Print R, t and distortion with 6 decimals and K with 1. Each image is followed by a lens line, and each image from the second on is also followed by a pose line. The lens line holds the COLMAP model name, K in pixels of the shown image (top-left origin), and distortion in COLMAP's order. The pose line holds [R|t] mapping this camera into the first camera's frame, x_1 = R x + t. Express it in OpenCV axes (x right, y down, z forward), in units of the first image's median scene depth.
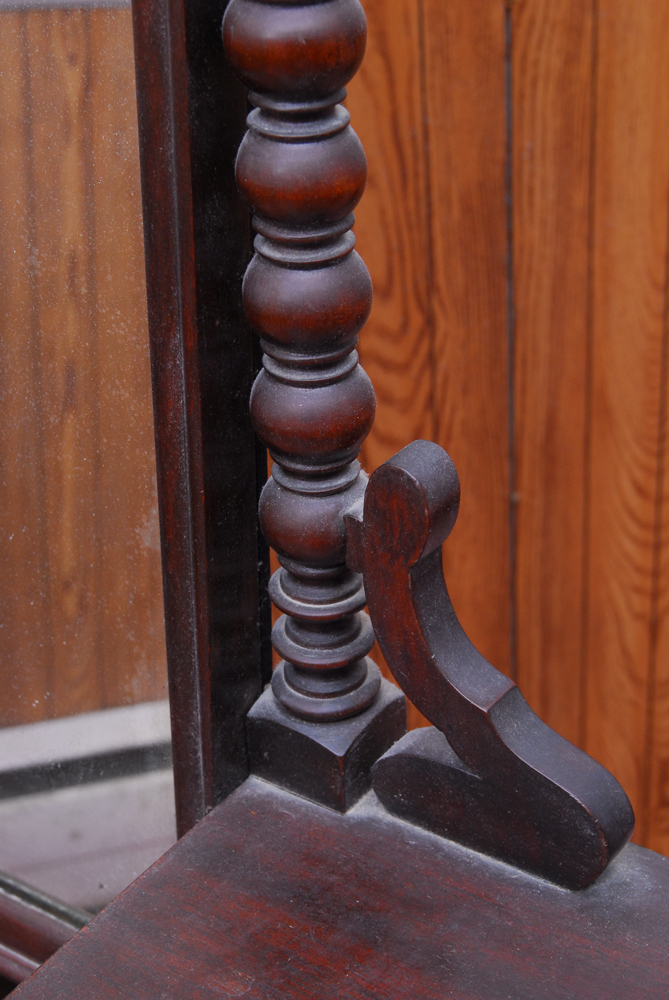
lens RADIAL K [[1855.3, 0, 342.6], [0, 1855.3, 505.5], [0, 0, 1]] dist [0.010868, 0.000000]
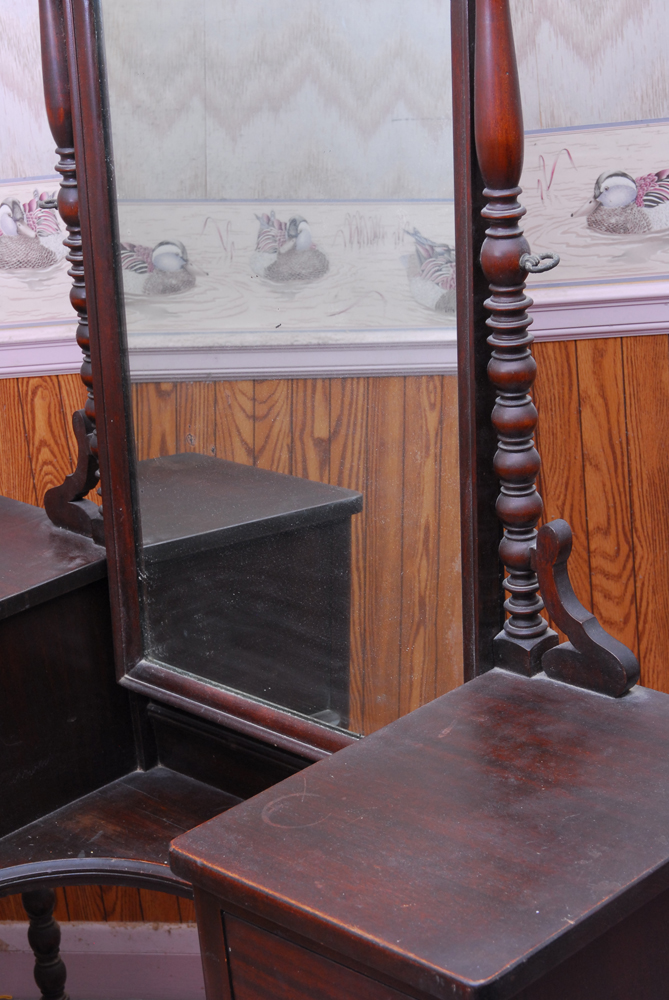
lens RADIAL K [[1969.2, 0, 358.7], [0, 1969.2, 513.9], [0, 0, 1]] dist [0.046575, 0.000000]
pose [[0.984596, 0.018591, -0.173854, 0.232079], [-0.053027, 0.979250, -0.195595, 0.486230], [0.166610, 0.201801, 0.965151, -1.650569]]
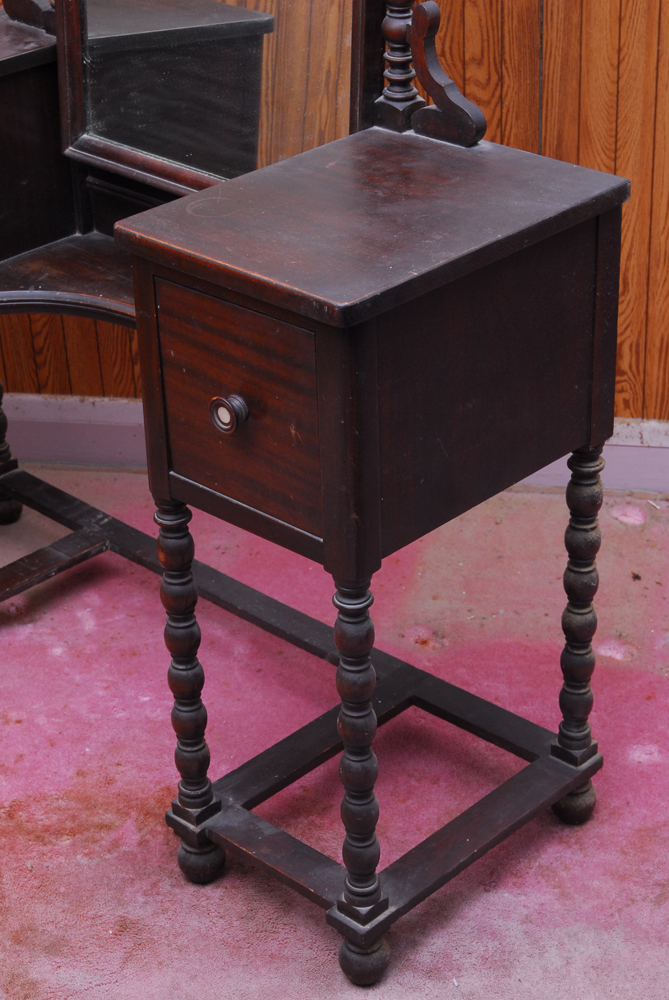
lens RADIAL K [[1969.2, 0, 355.0], [0, 1969.2, 515.1], [0, 0, 1]] dist [0.046575, 0.000000]
pose [[0.988962, 0.090731, -0.117140, 0.376060], [-0.095140, 0.994930, -0.032599, 0.934832], [0.113588, 0.043383, 0.992580, -2.310775]]
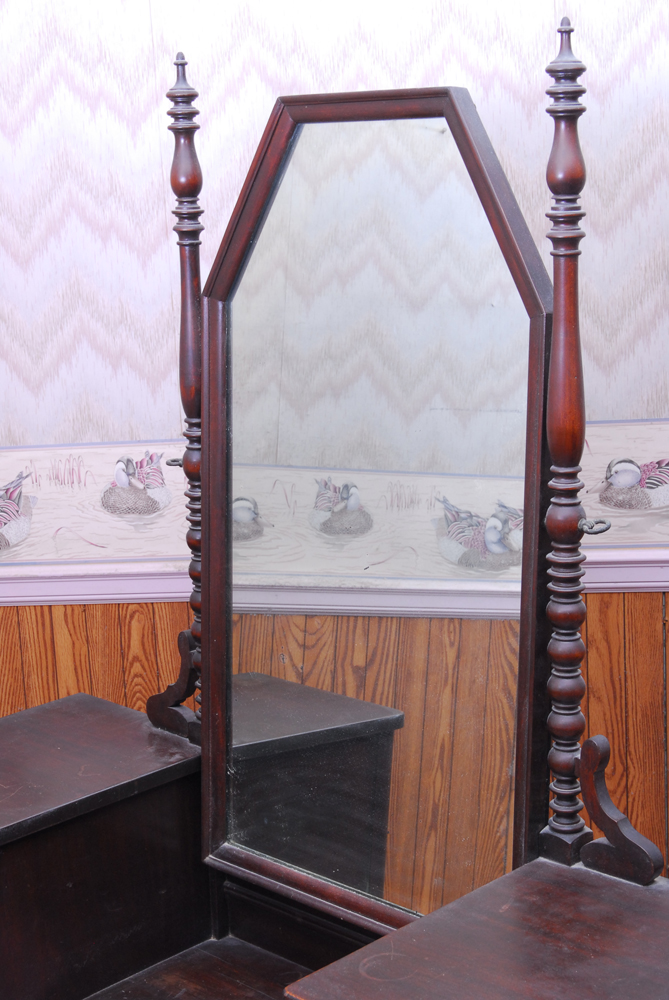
lens RADIAL K [[1706.9, 0, 355.5], [0, 1706.9, 518.3], [0, 0, 1]] dist [0.037180, 0.000000]
pose [[0.987430, 0.042268, -0.152299, 0.056038], [-0.090420, 0.941393, -0.324967, 0.574785], [0.129638, 0.334653, 0.933382, -1.843826]]
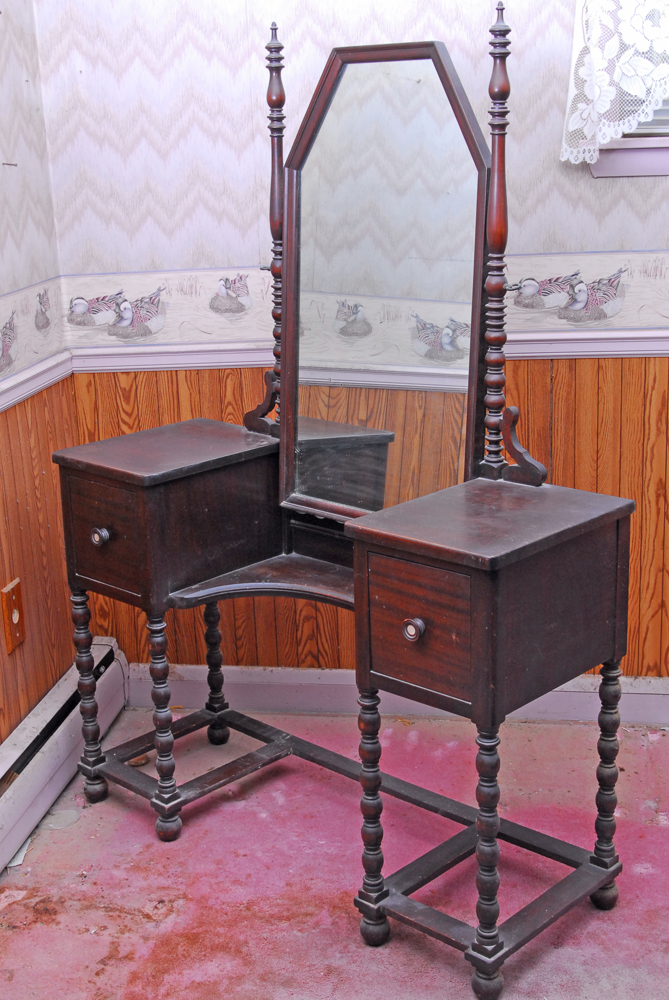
lens RADIAL K [[1336.9, 0, 356.6], [0, 1336.9, 500.4], [0, 0, 1]] dist [-0.014082, 0.000000]
pose [[0.990997, 0.057308, -0.120998, 0.073983], [-0.088984, 0.957191, -0.275440, 1.352339], [0.100033, 0.283728, 0.953673, -2.787838]]
